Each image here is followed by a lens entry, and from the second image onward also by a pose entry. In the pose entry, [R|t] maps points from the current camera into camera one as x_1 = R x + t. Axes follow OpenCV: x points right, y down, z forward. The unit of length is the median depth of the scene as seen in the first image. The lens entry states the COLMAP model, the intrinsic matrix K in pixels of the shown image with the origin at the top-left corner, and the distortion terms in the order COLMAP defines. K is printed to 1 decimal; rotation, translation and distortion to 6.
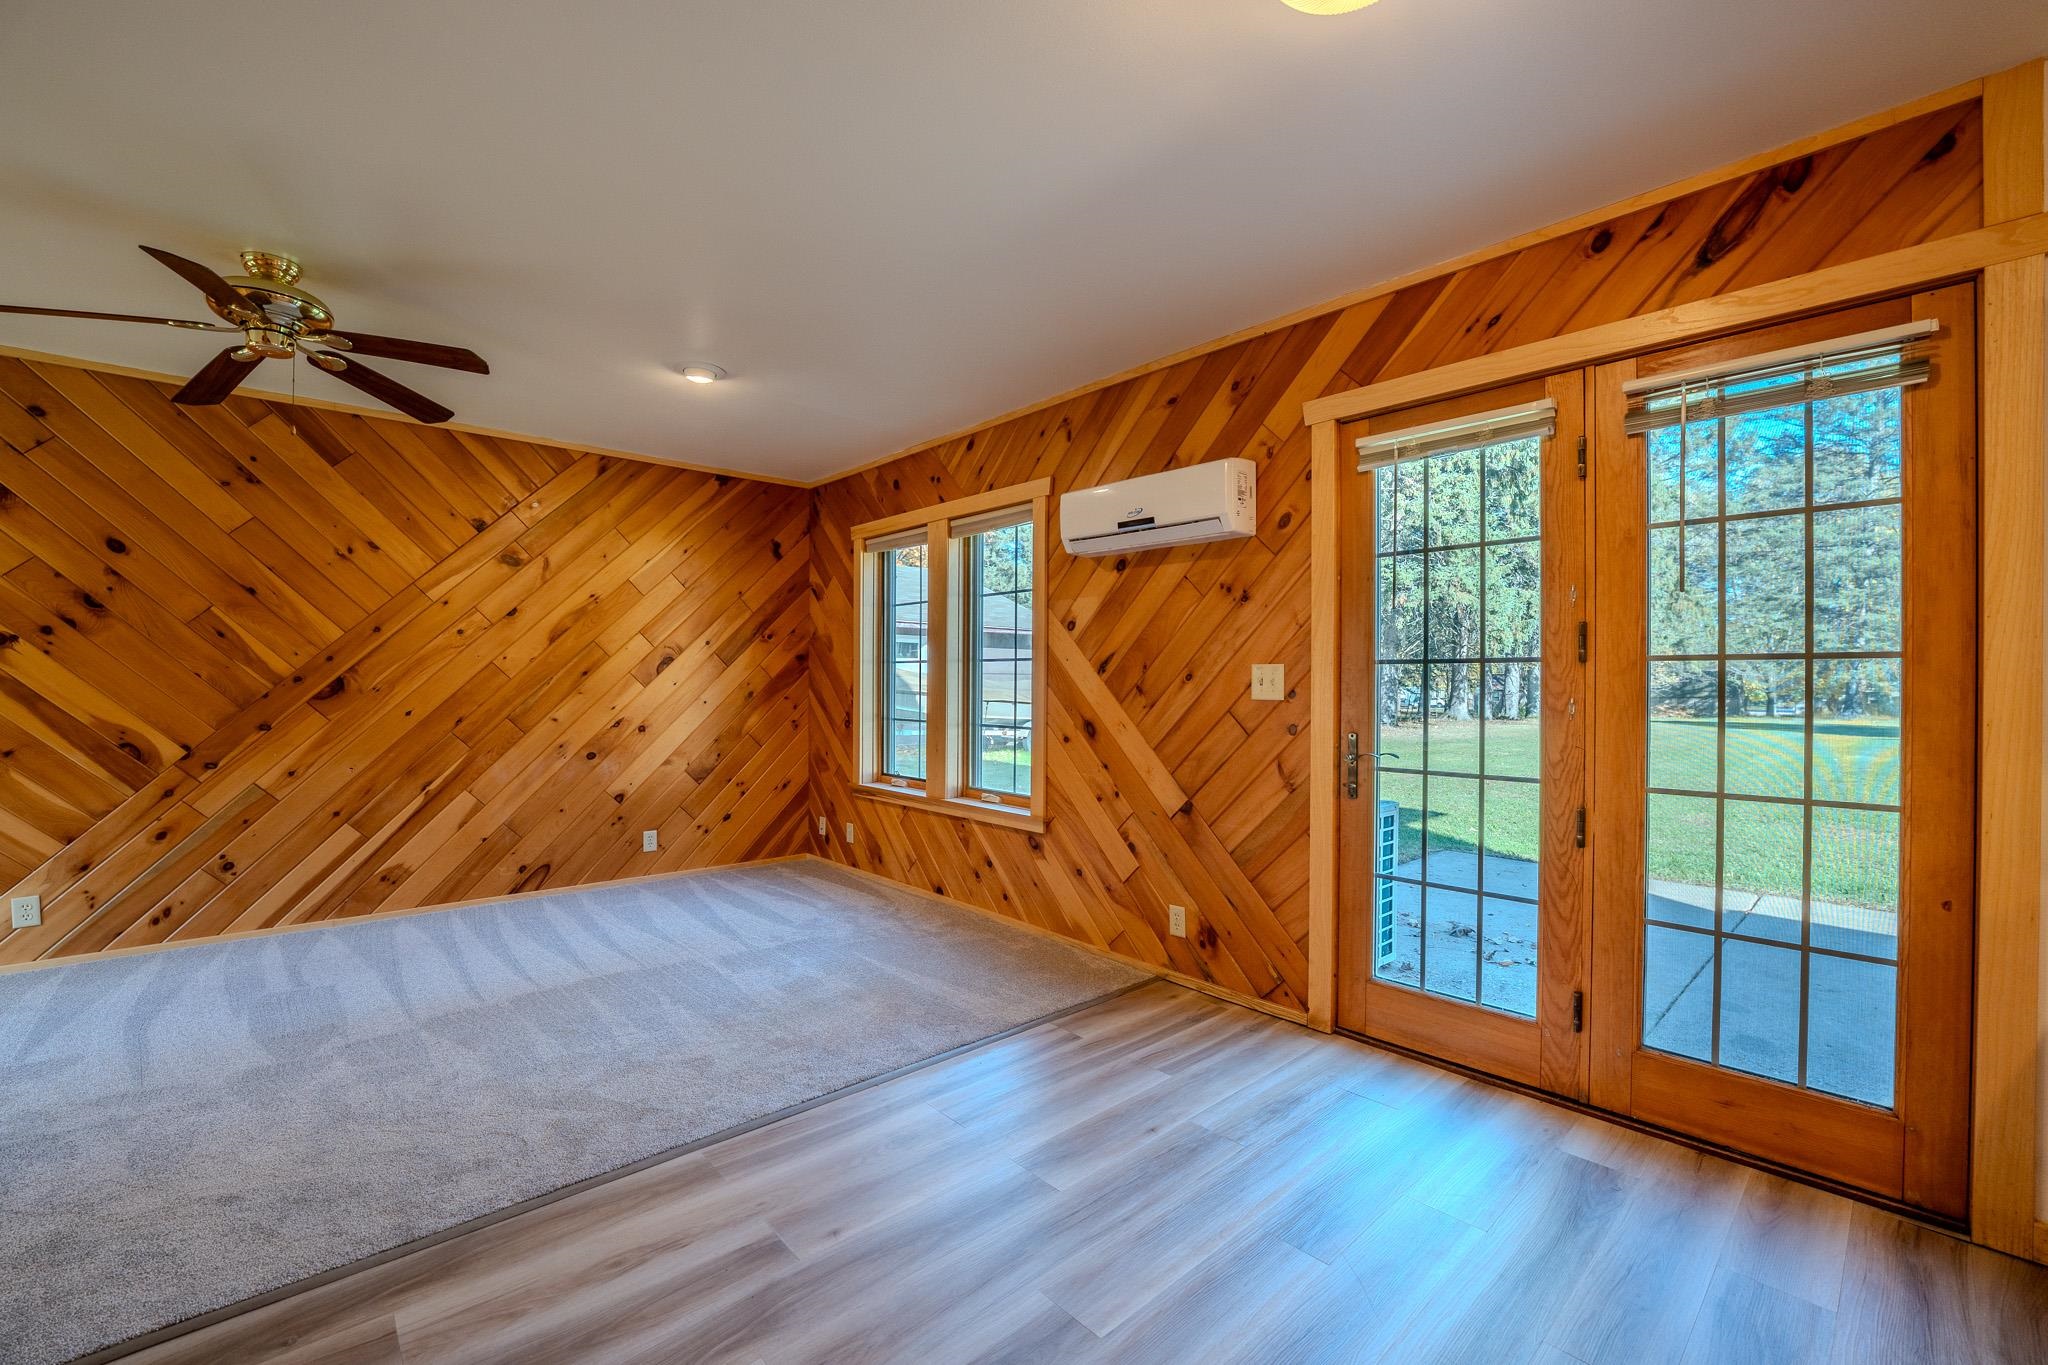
lens RADIAL K [[838.6, 0, 1029.1], [0, 838.6, 687.7], [0, 0, 1]] dist [-0.031435, 0.003269]
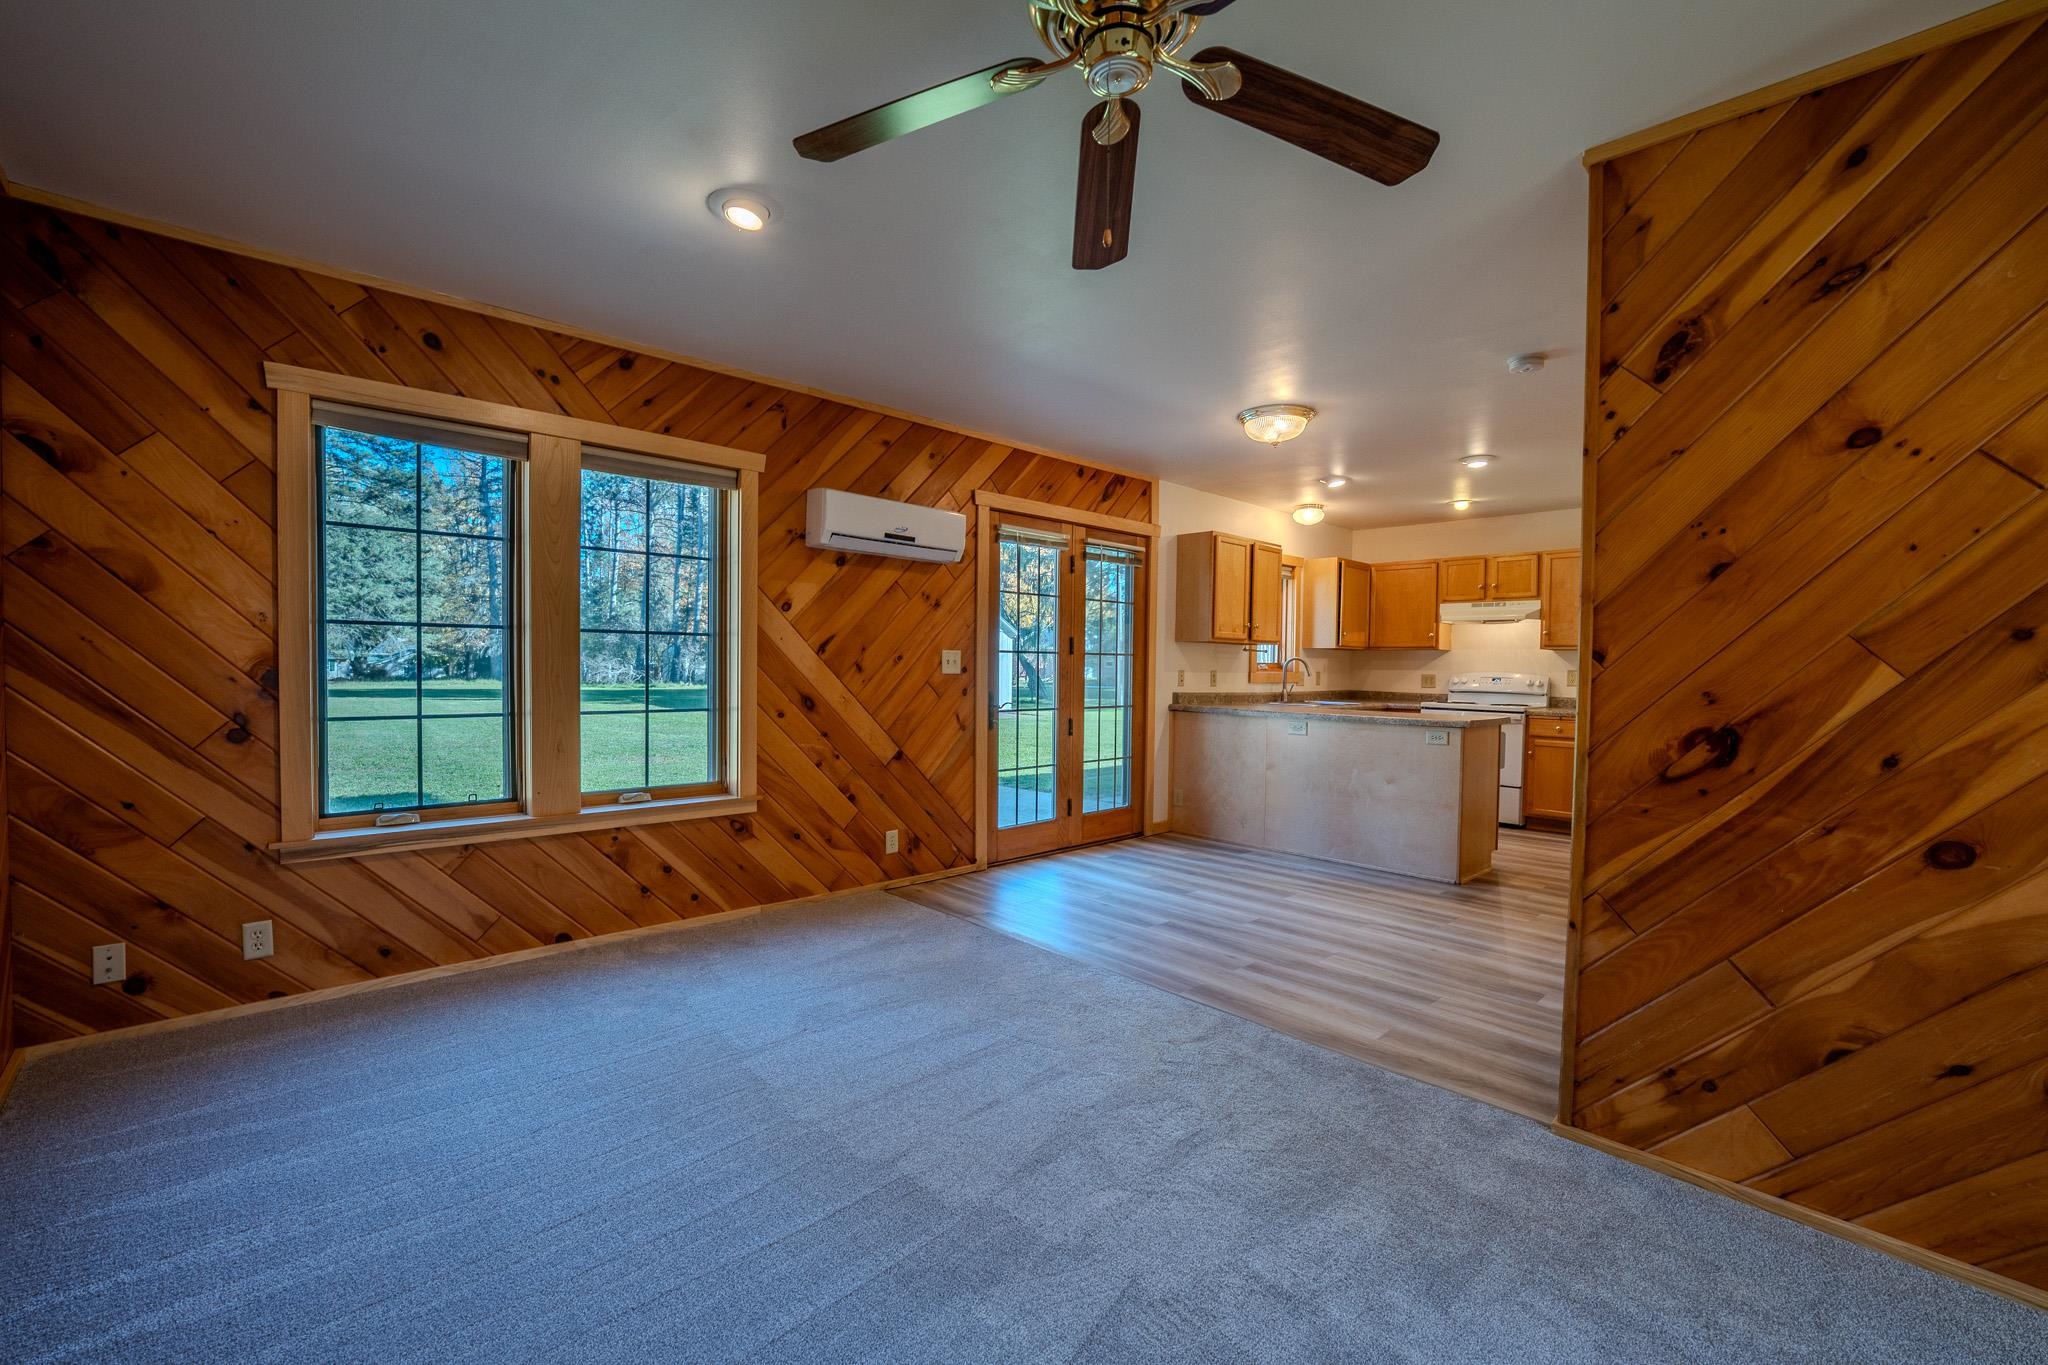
lens RADIAL K [[838.6, 0, 990.6], [0, 838.6, 683.5], [0, 0, 1]] dist [-0.031435, 0.003269]
pose [[0.001815, -0.031993, 0.999486, -1.013140], [-0.010672, 0.999431, 0.032010, -0.014369], [-0.999941, -0.010725, 0.001473, 0.749767]]
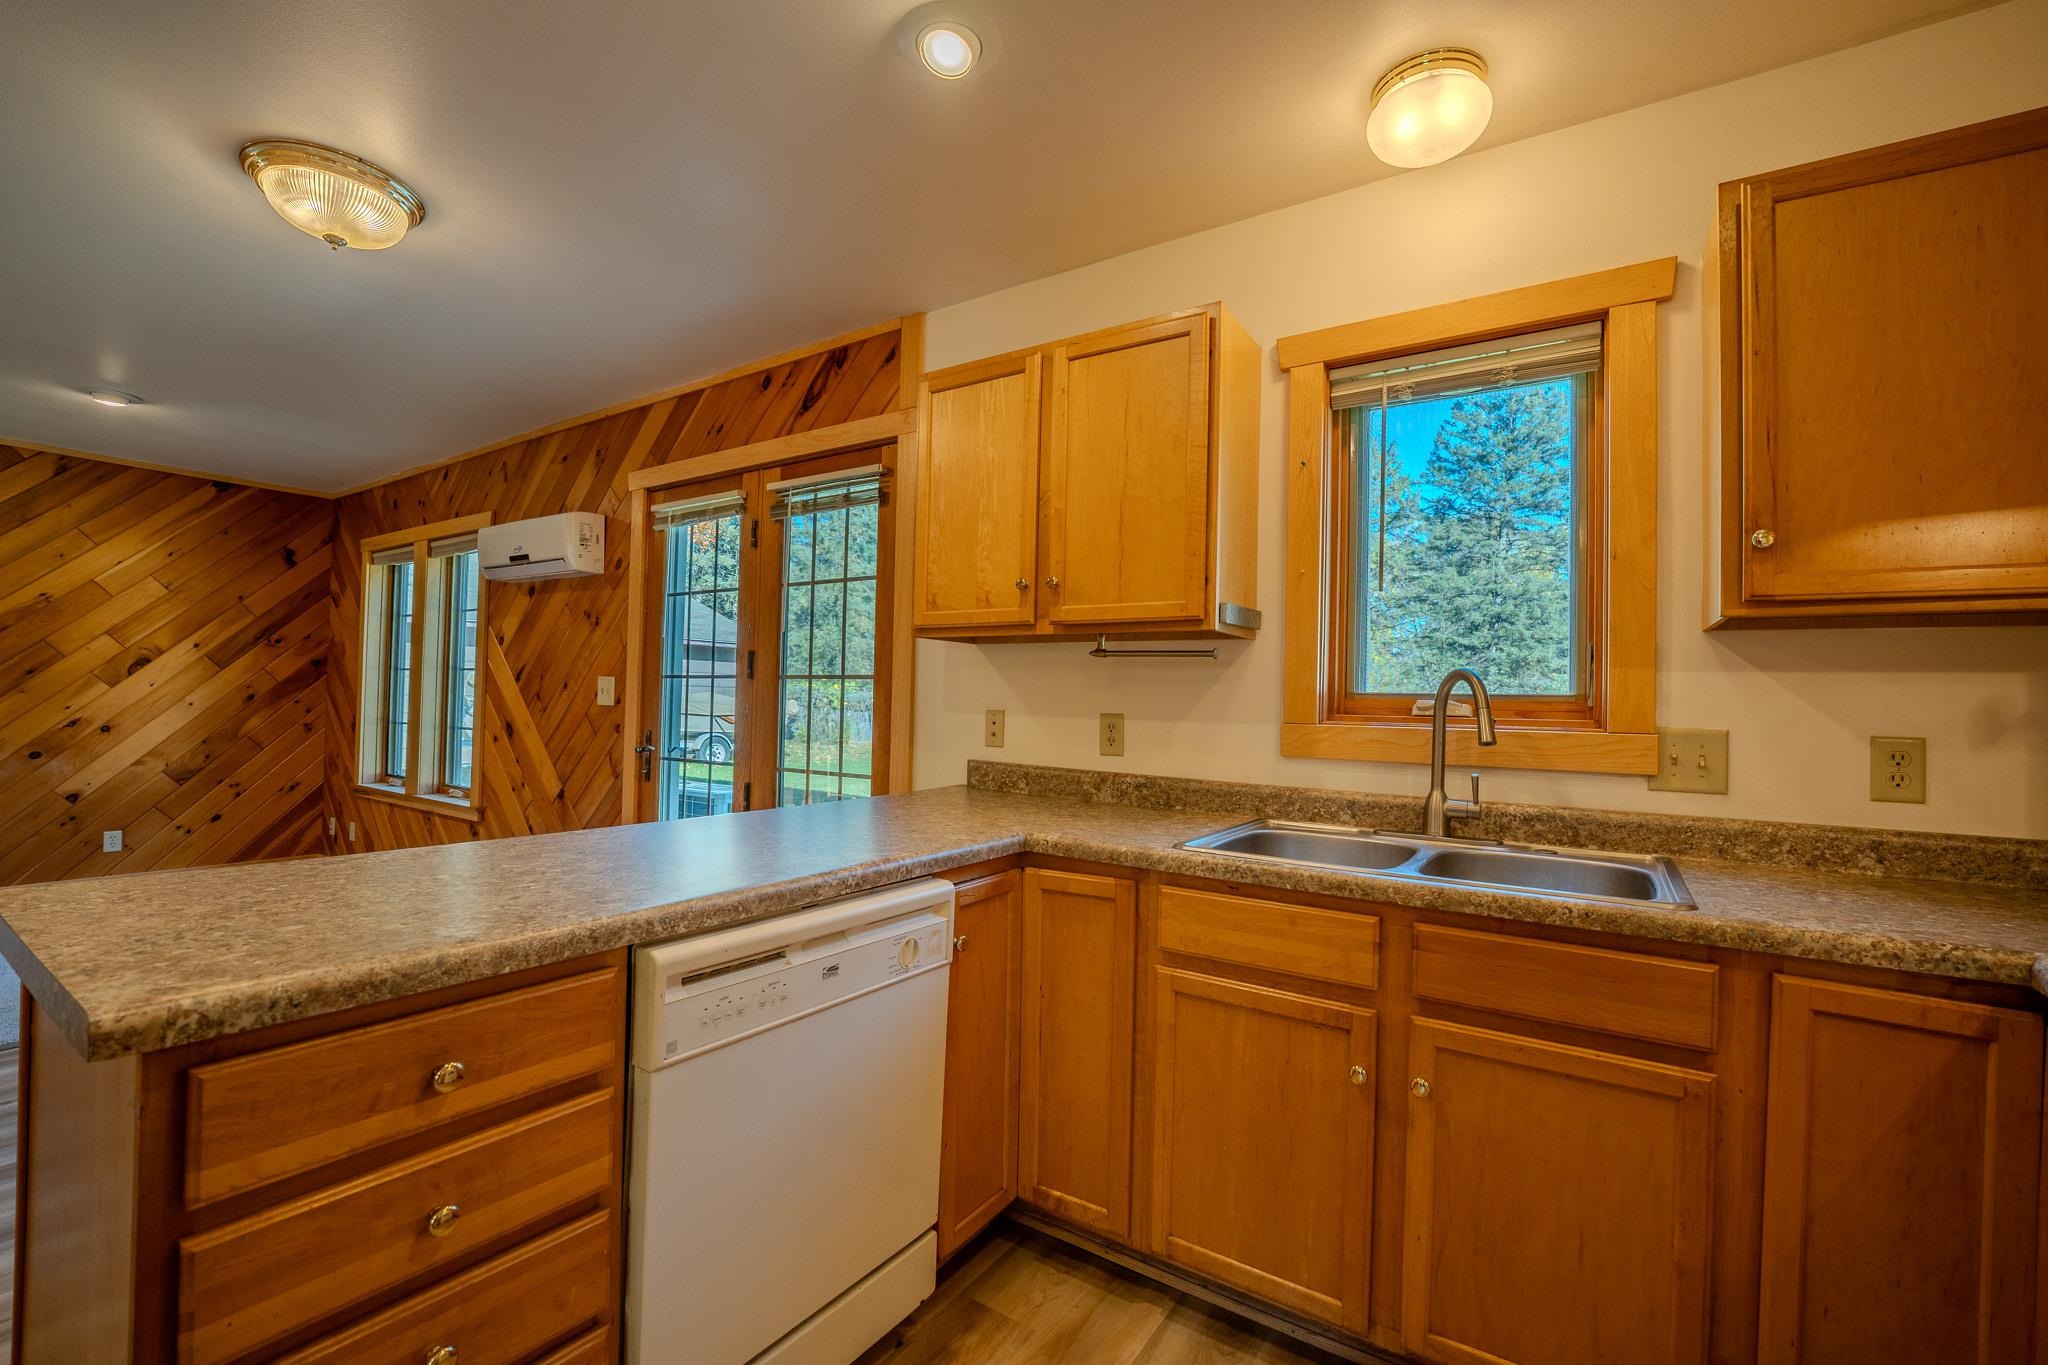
lens RADIAL K [[838.6, 0, 1028.2], [0, 838.6, 686.7], [0, 0, 1]] dist [-0.031435, 0.003269]
pose [[0.965476, 0.019687, 0.259746, 0.463838], [-0.014802, 0.999675, -0.020750, 0.002847], [-0.260070, 0.016189, 0.965454, -0.301071]]
